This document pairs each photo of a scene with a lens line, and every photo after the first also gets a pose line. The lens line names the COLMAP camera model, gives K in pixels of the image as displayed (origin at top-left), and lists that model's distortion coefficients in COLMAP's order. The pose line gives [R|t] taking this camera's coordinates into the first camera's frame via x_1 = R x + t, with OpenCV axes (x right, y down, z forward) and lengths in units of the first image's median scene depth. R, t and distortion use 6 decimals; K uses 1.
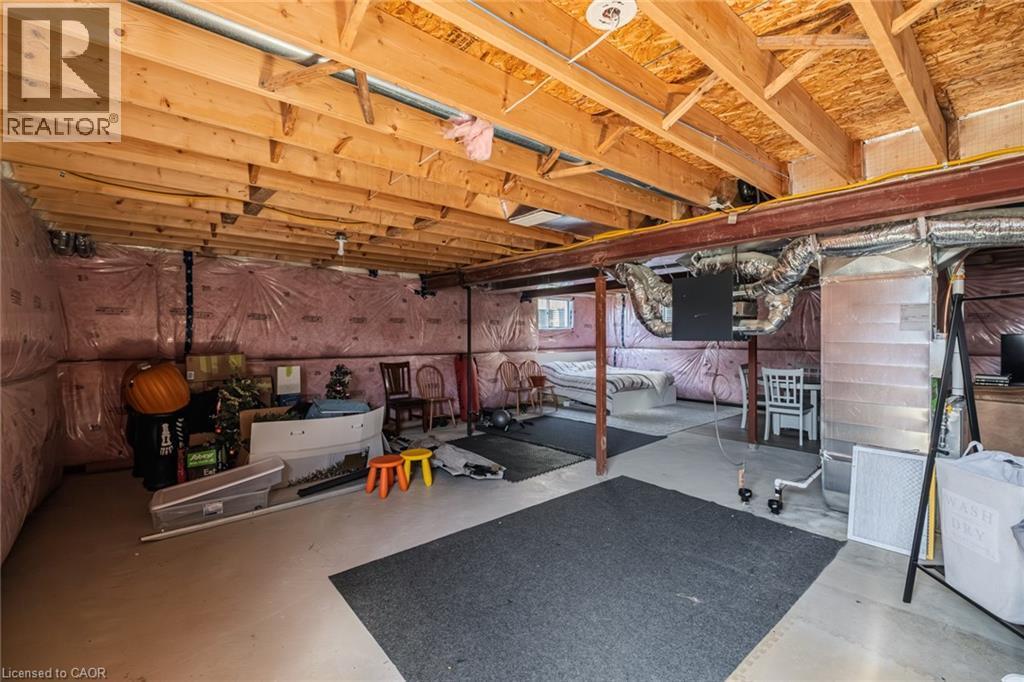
lens RADIAL K [[444.6, 0, 517.3], [0, 444.6, 338.2], [0, 0, 1]] dist [-0.002825, -0.000470]
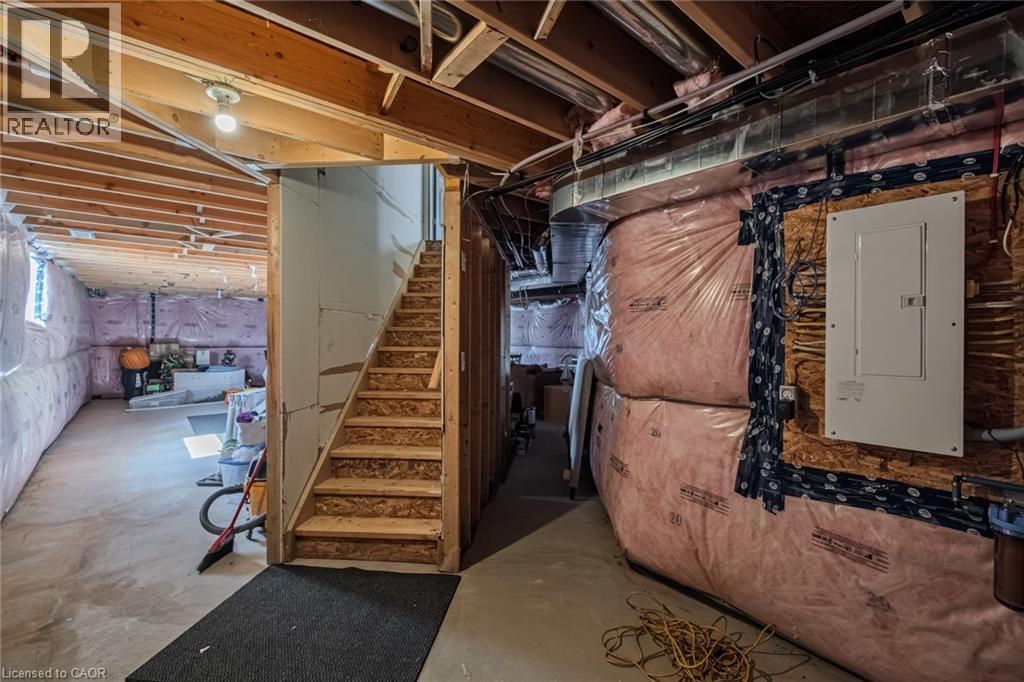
lens RADIAL K [[444.6, 0, 509.2], [0, 444.6, 336.3], [0, 0, 1]] dist [-0.002825, -0.000470]
pose [[0.999963, 0.005797, -0.006298, 0.897953], [-0.005830, 0.999969, -0.005211, 0.003155], [0.006268, 0.005247, 0.999967, -1.009722]]
